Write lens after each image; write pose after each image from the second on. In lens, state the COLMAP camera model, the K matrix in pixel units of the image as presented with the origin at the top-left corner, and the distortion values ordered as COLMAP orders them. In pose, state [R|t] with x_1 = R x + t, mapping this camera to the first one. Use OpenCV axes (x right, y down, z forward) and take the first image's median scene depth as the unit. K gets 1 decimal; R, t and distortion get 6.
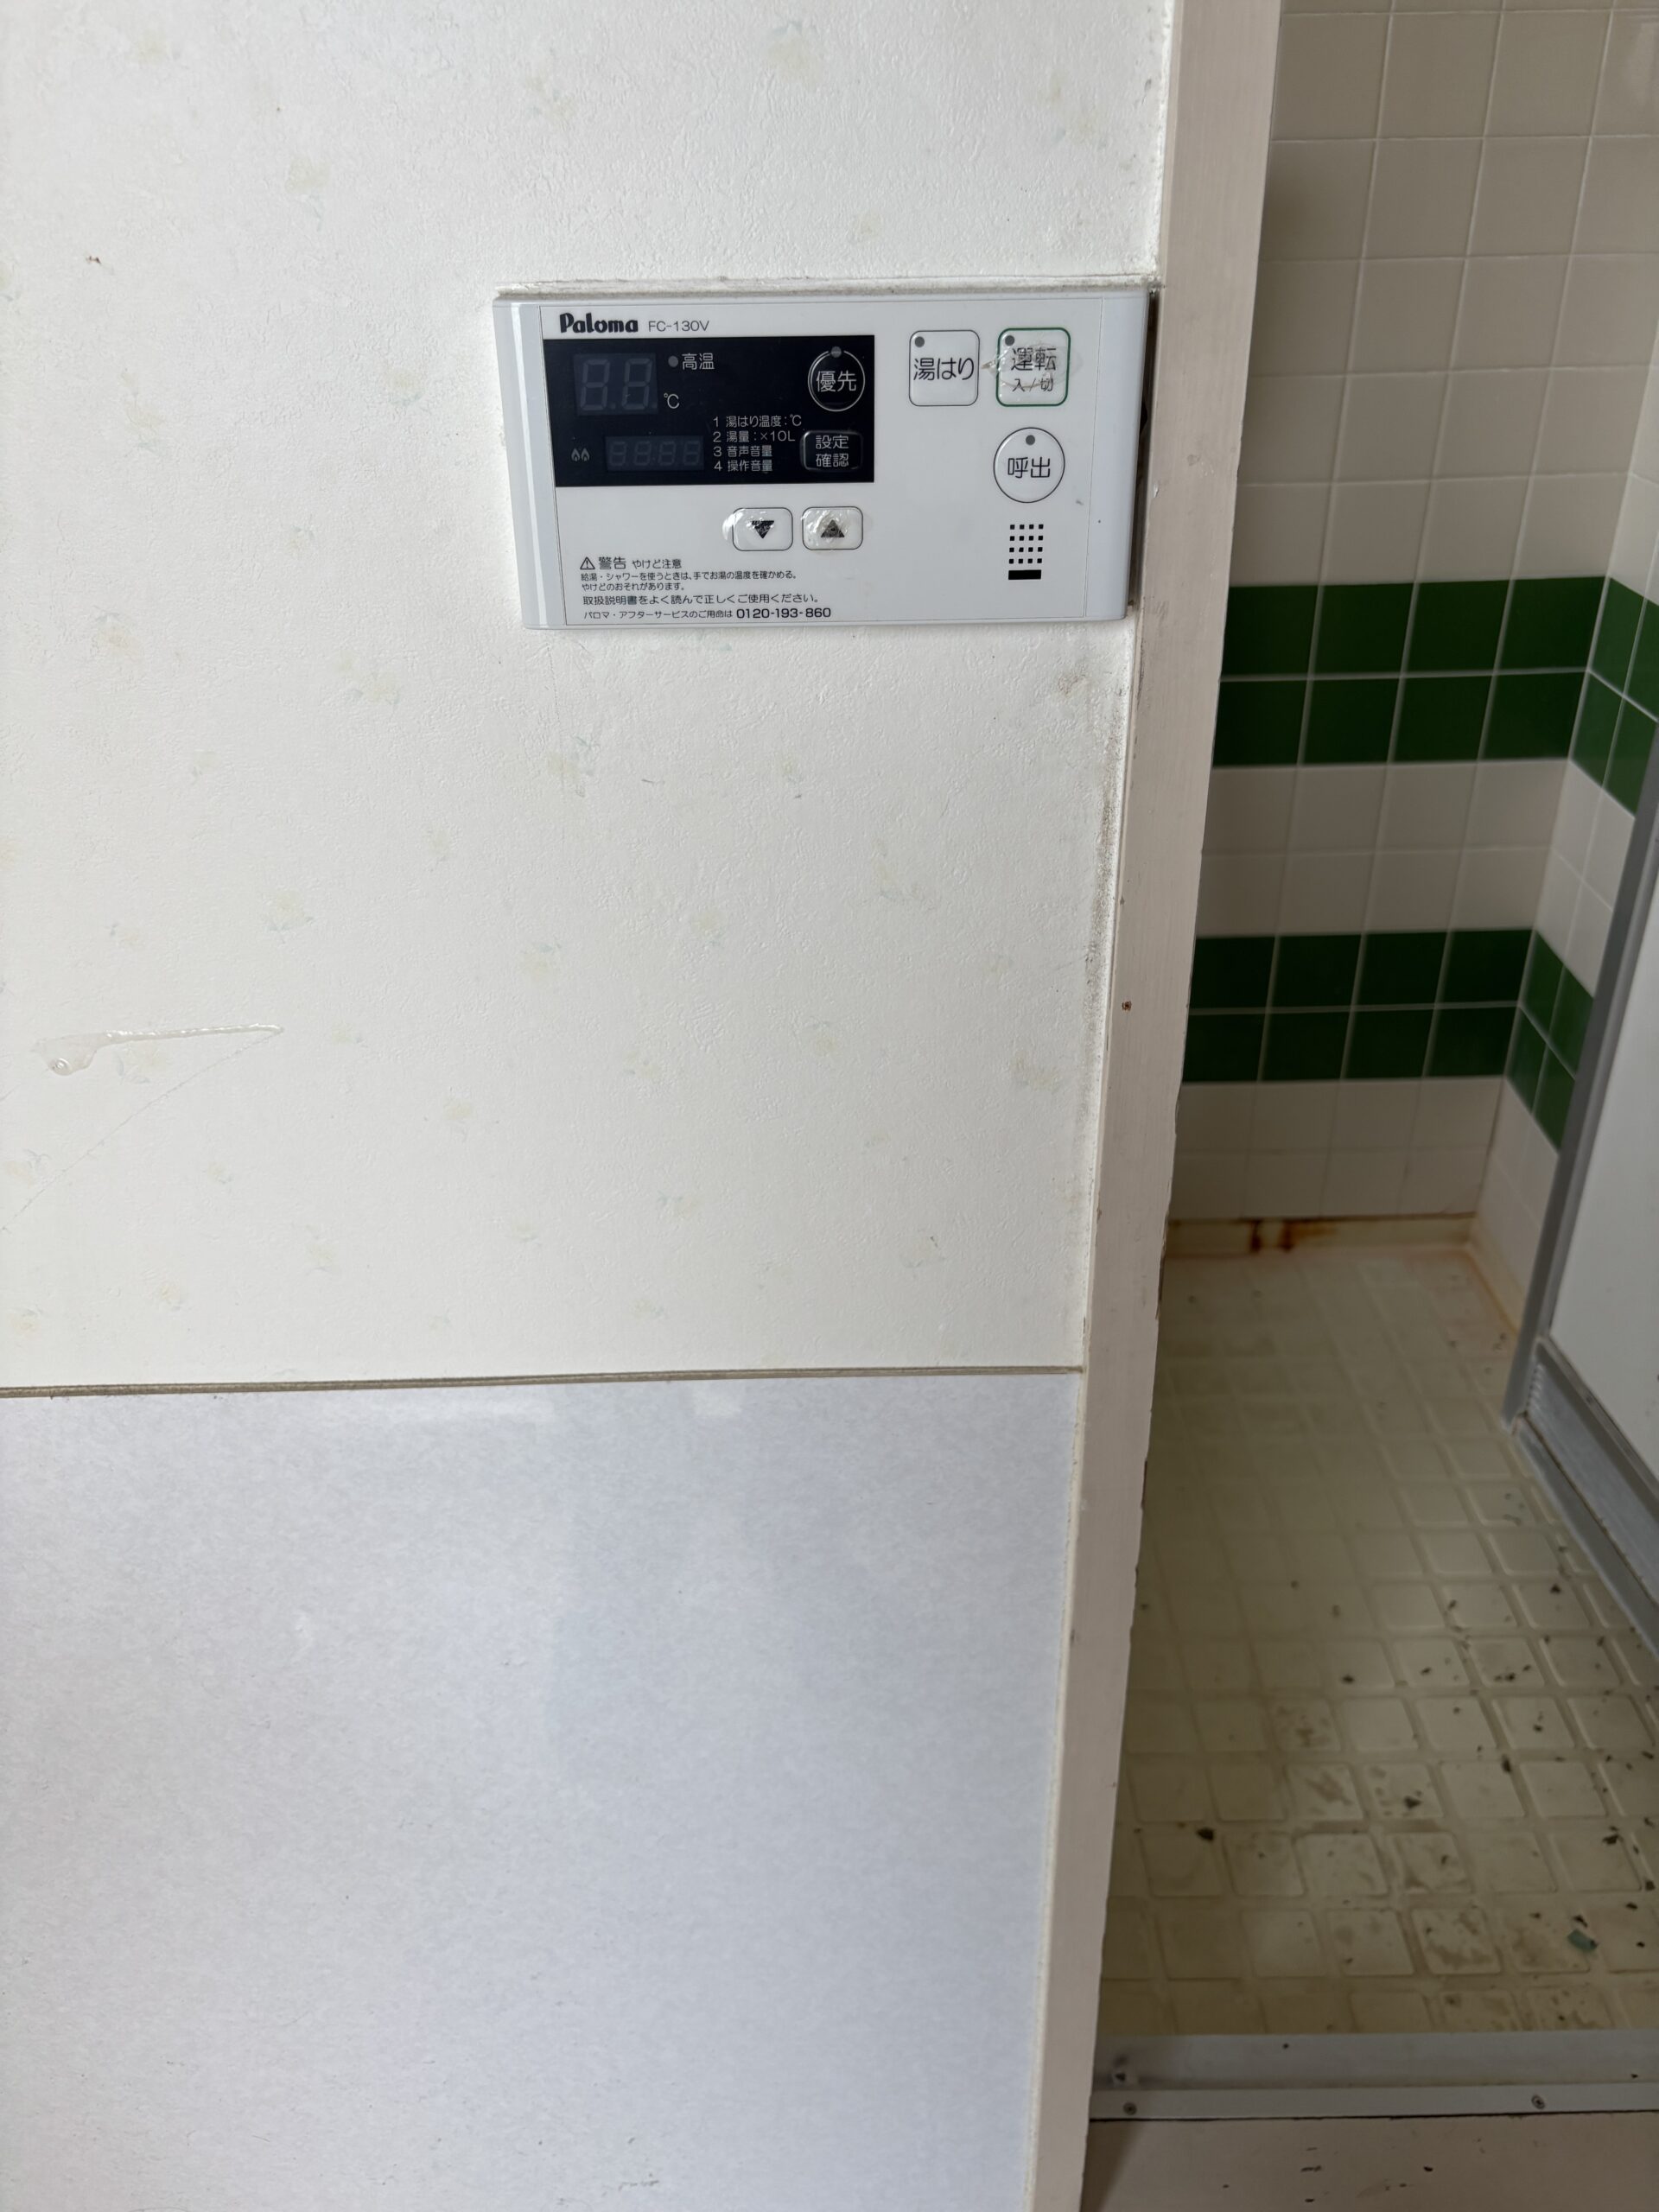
lens RADIAL K [[1679.5, 0, 829.5], [0, 1679.5, 1106.0], [0, 0, 1]] dist [0.027405, -0.027356]
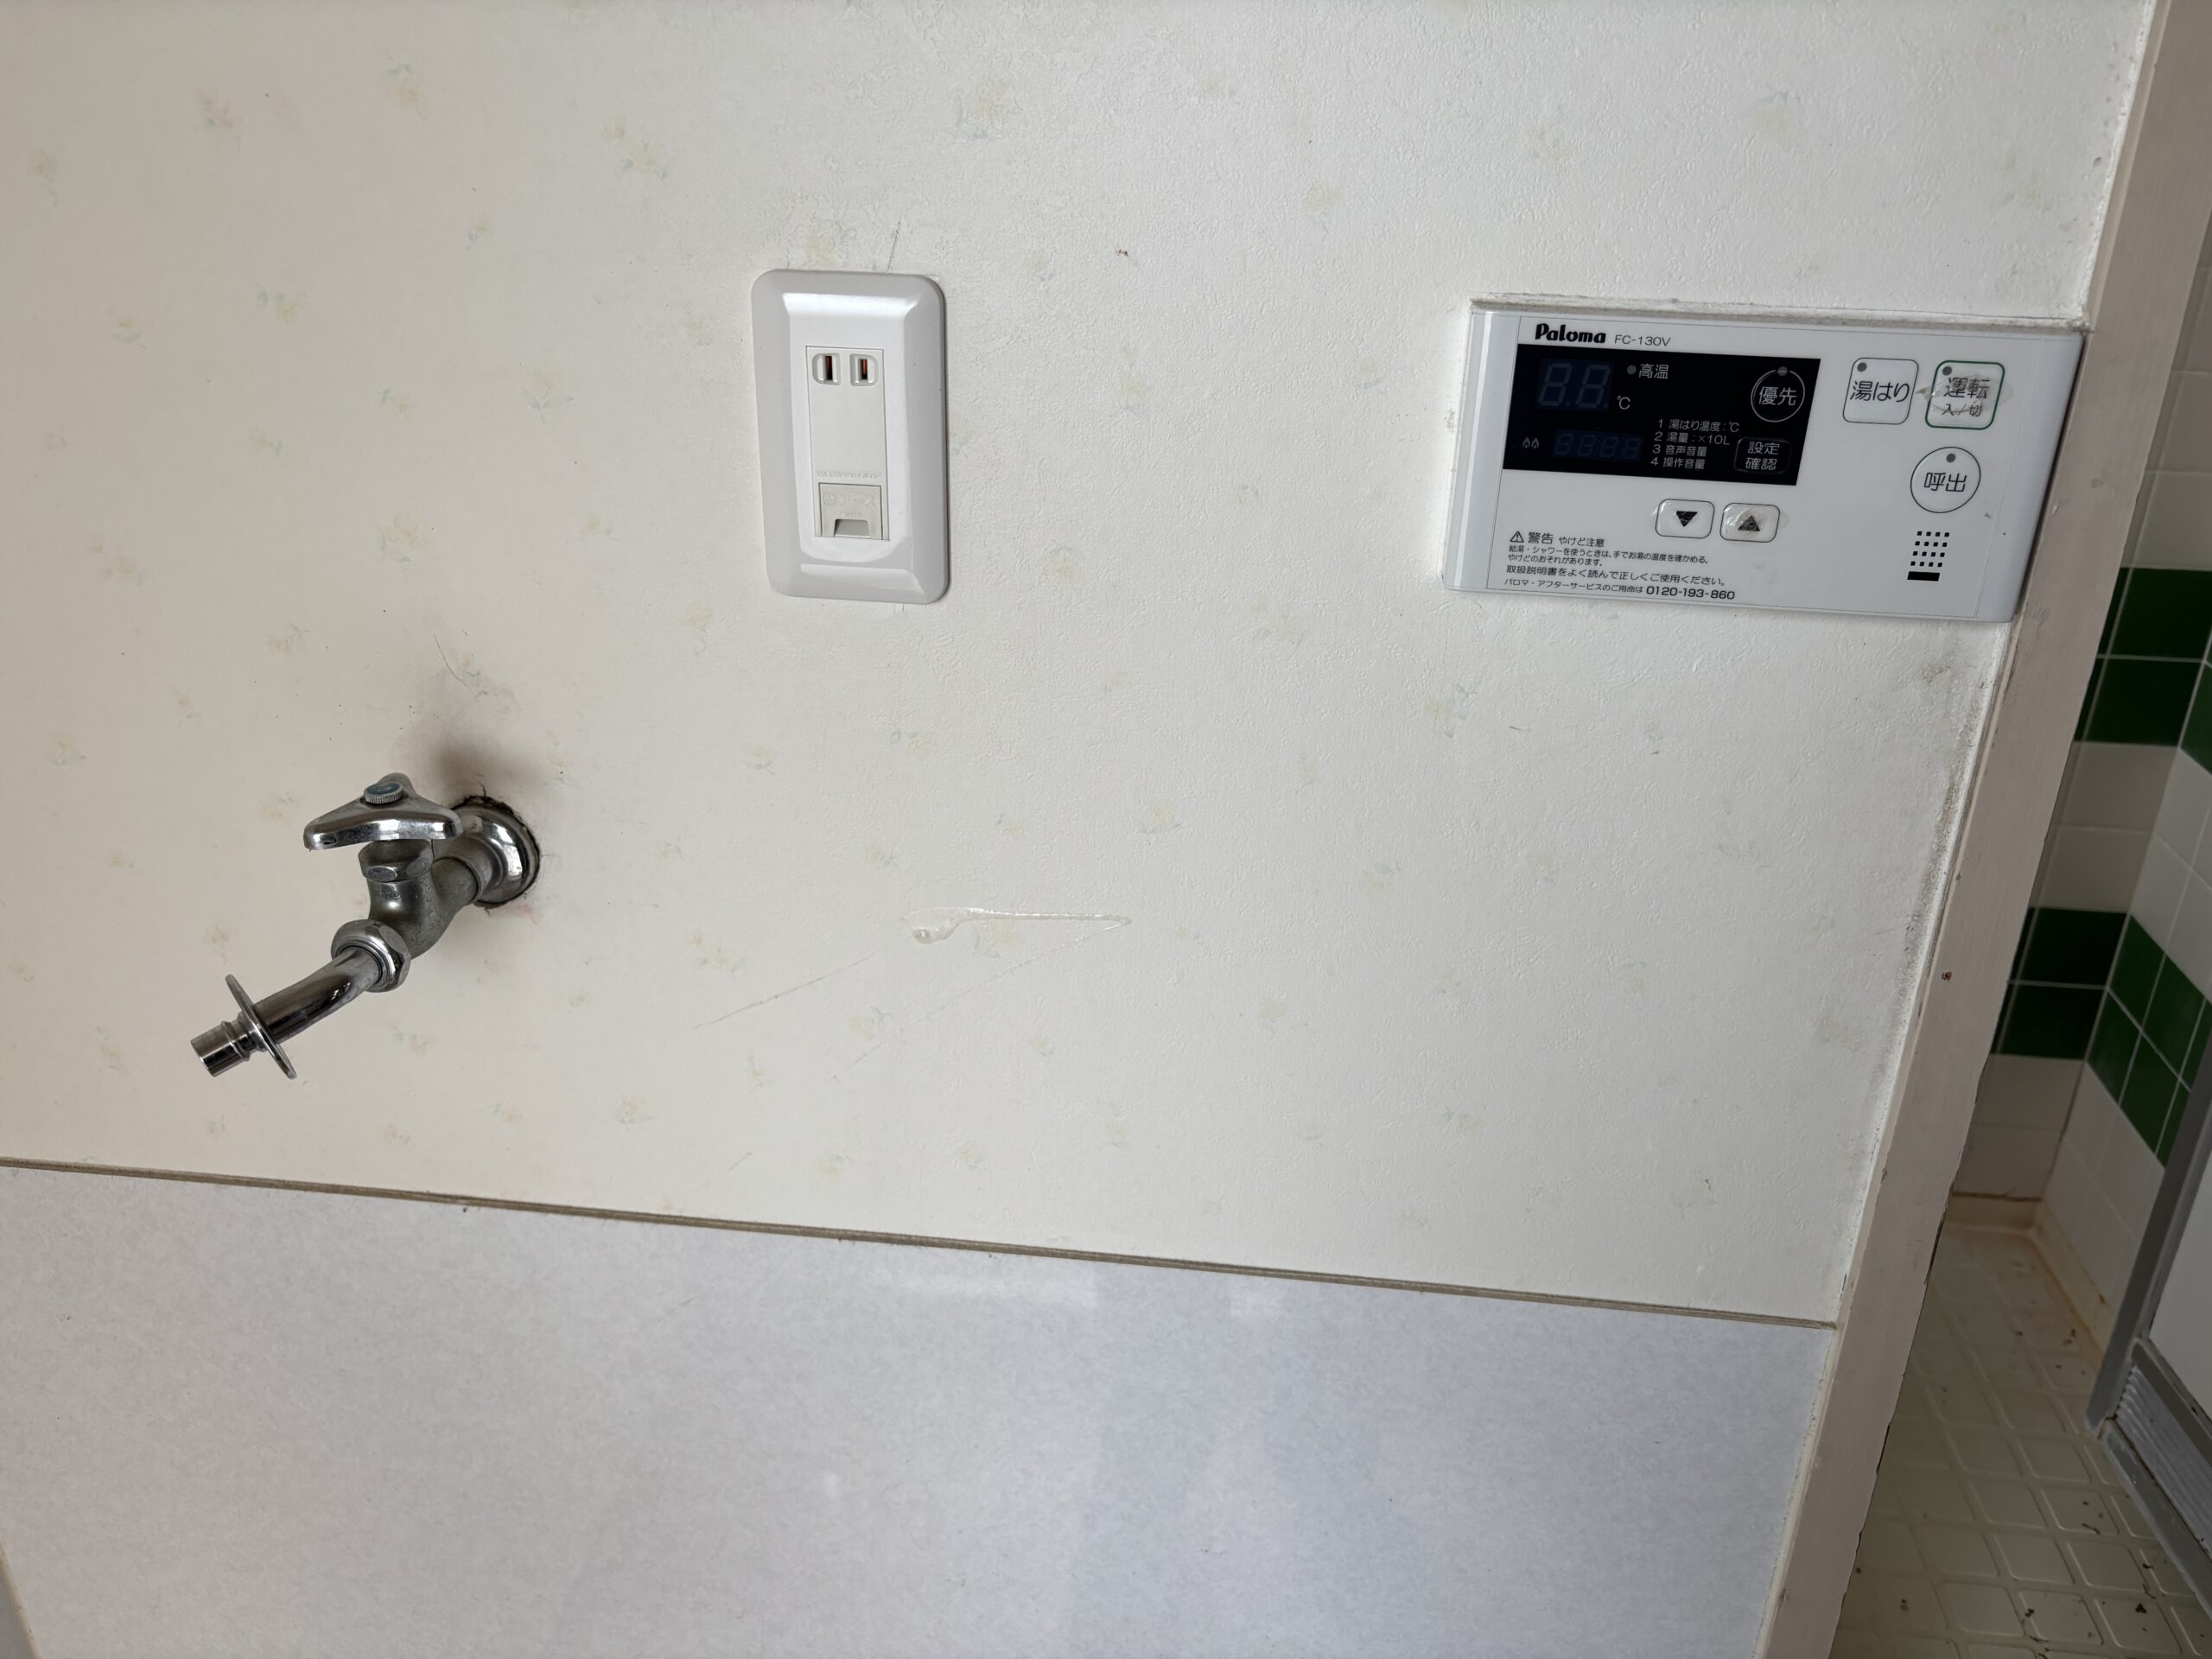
lens RADIAL K [[1679.5, 0, 1139.5], [0, 1679.5, 844.2], [0, 0, 1]] dist [0.027405, -0.027356]
pose [[0.992405, 0.089309, -0.084591, -0.273830], [-0.097010, 0.991042, -0.091788, 0.004062], [0.075636, 0.099297, 0.992179, -0.095665]]
